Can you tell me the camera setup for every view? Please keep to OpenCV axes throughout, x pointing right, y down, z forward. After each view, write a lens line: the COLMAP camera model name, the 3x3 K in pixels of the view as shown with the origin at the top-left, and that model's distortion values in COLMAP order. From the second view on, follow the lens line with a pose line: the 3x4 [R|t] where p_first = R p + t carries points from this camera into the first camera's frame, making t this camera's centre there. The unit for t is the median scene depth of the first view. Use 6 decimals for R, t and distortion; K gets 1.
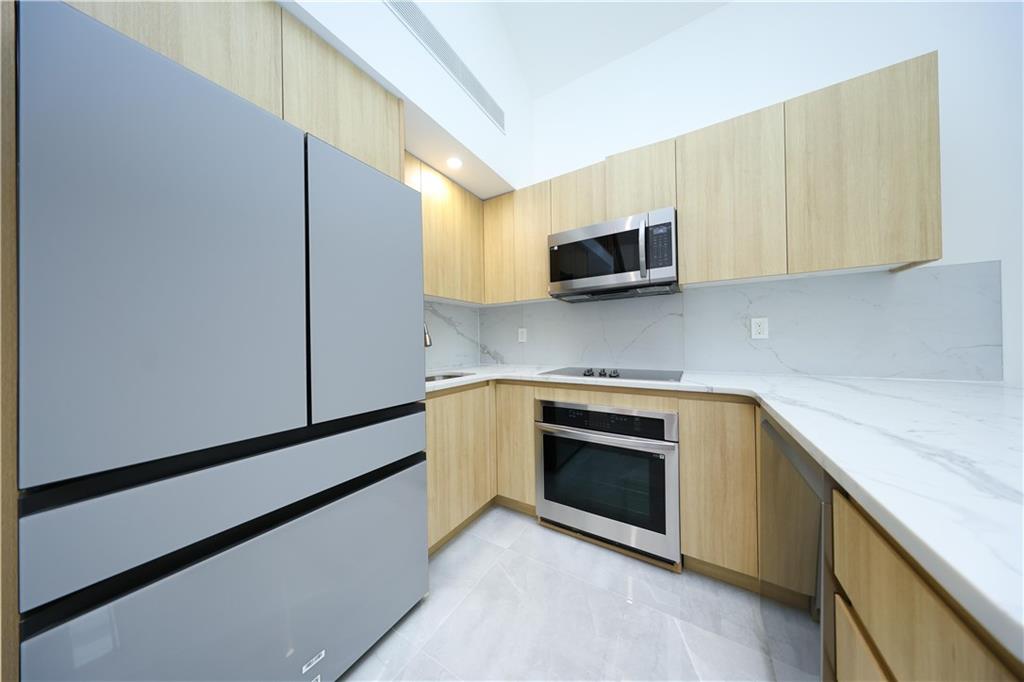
lens RADIAL K [[293.2, 0, 512.0], [0, 293.2, 341.0], [0, 0, 1]] dist [0.000859, -0.000049]
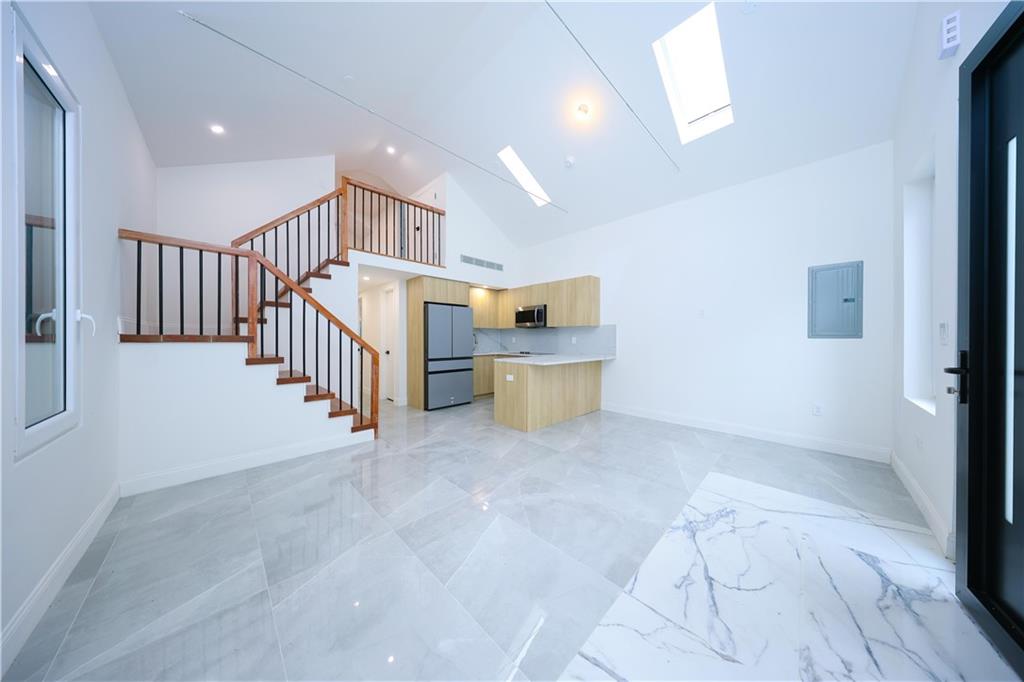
lens RADIAL K [[293.2, 0, 512.0], [0, 293.2, 341.0], [0, 0, 1]] dist [0.000859, -0.000049]
pose [[0.973392, 0.018625, -0.228389, 0.788074], [-0.015486, 0.999759, 0.015528, -0.064682], [0.228624, -0.011578, 0.973446, -1.940545]]
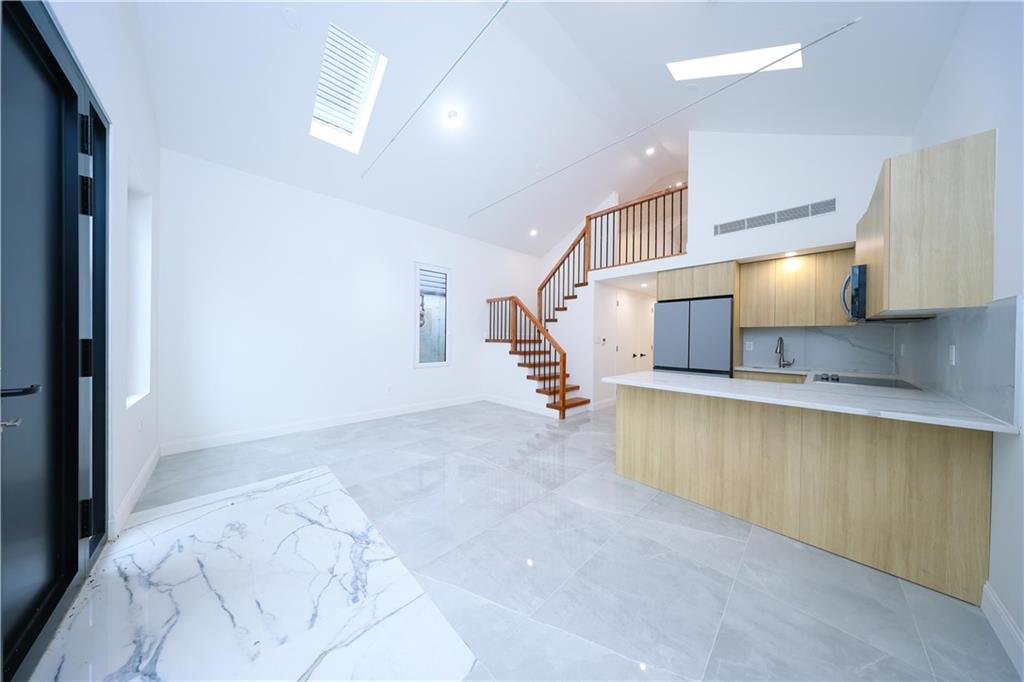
lens RADIAL K [[293.2, 0, 512.0], [0, 293.2, 341.0], [0, 0, 1]] dist [0.000859, -0.000049]
pose [[-0.241055, 0.019241, -0.970321, 1.899732], [-0.002952, 0.999784, 0.020559, -0.092127], [0.970507, 0.007820, -0.240946, -0.233448]]
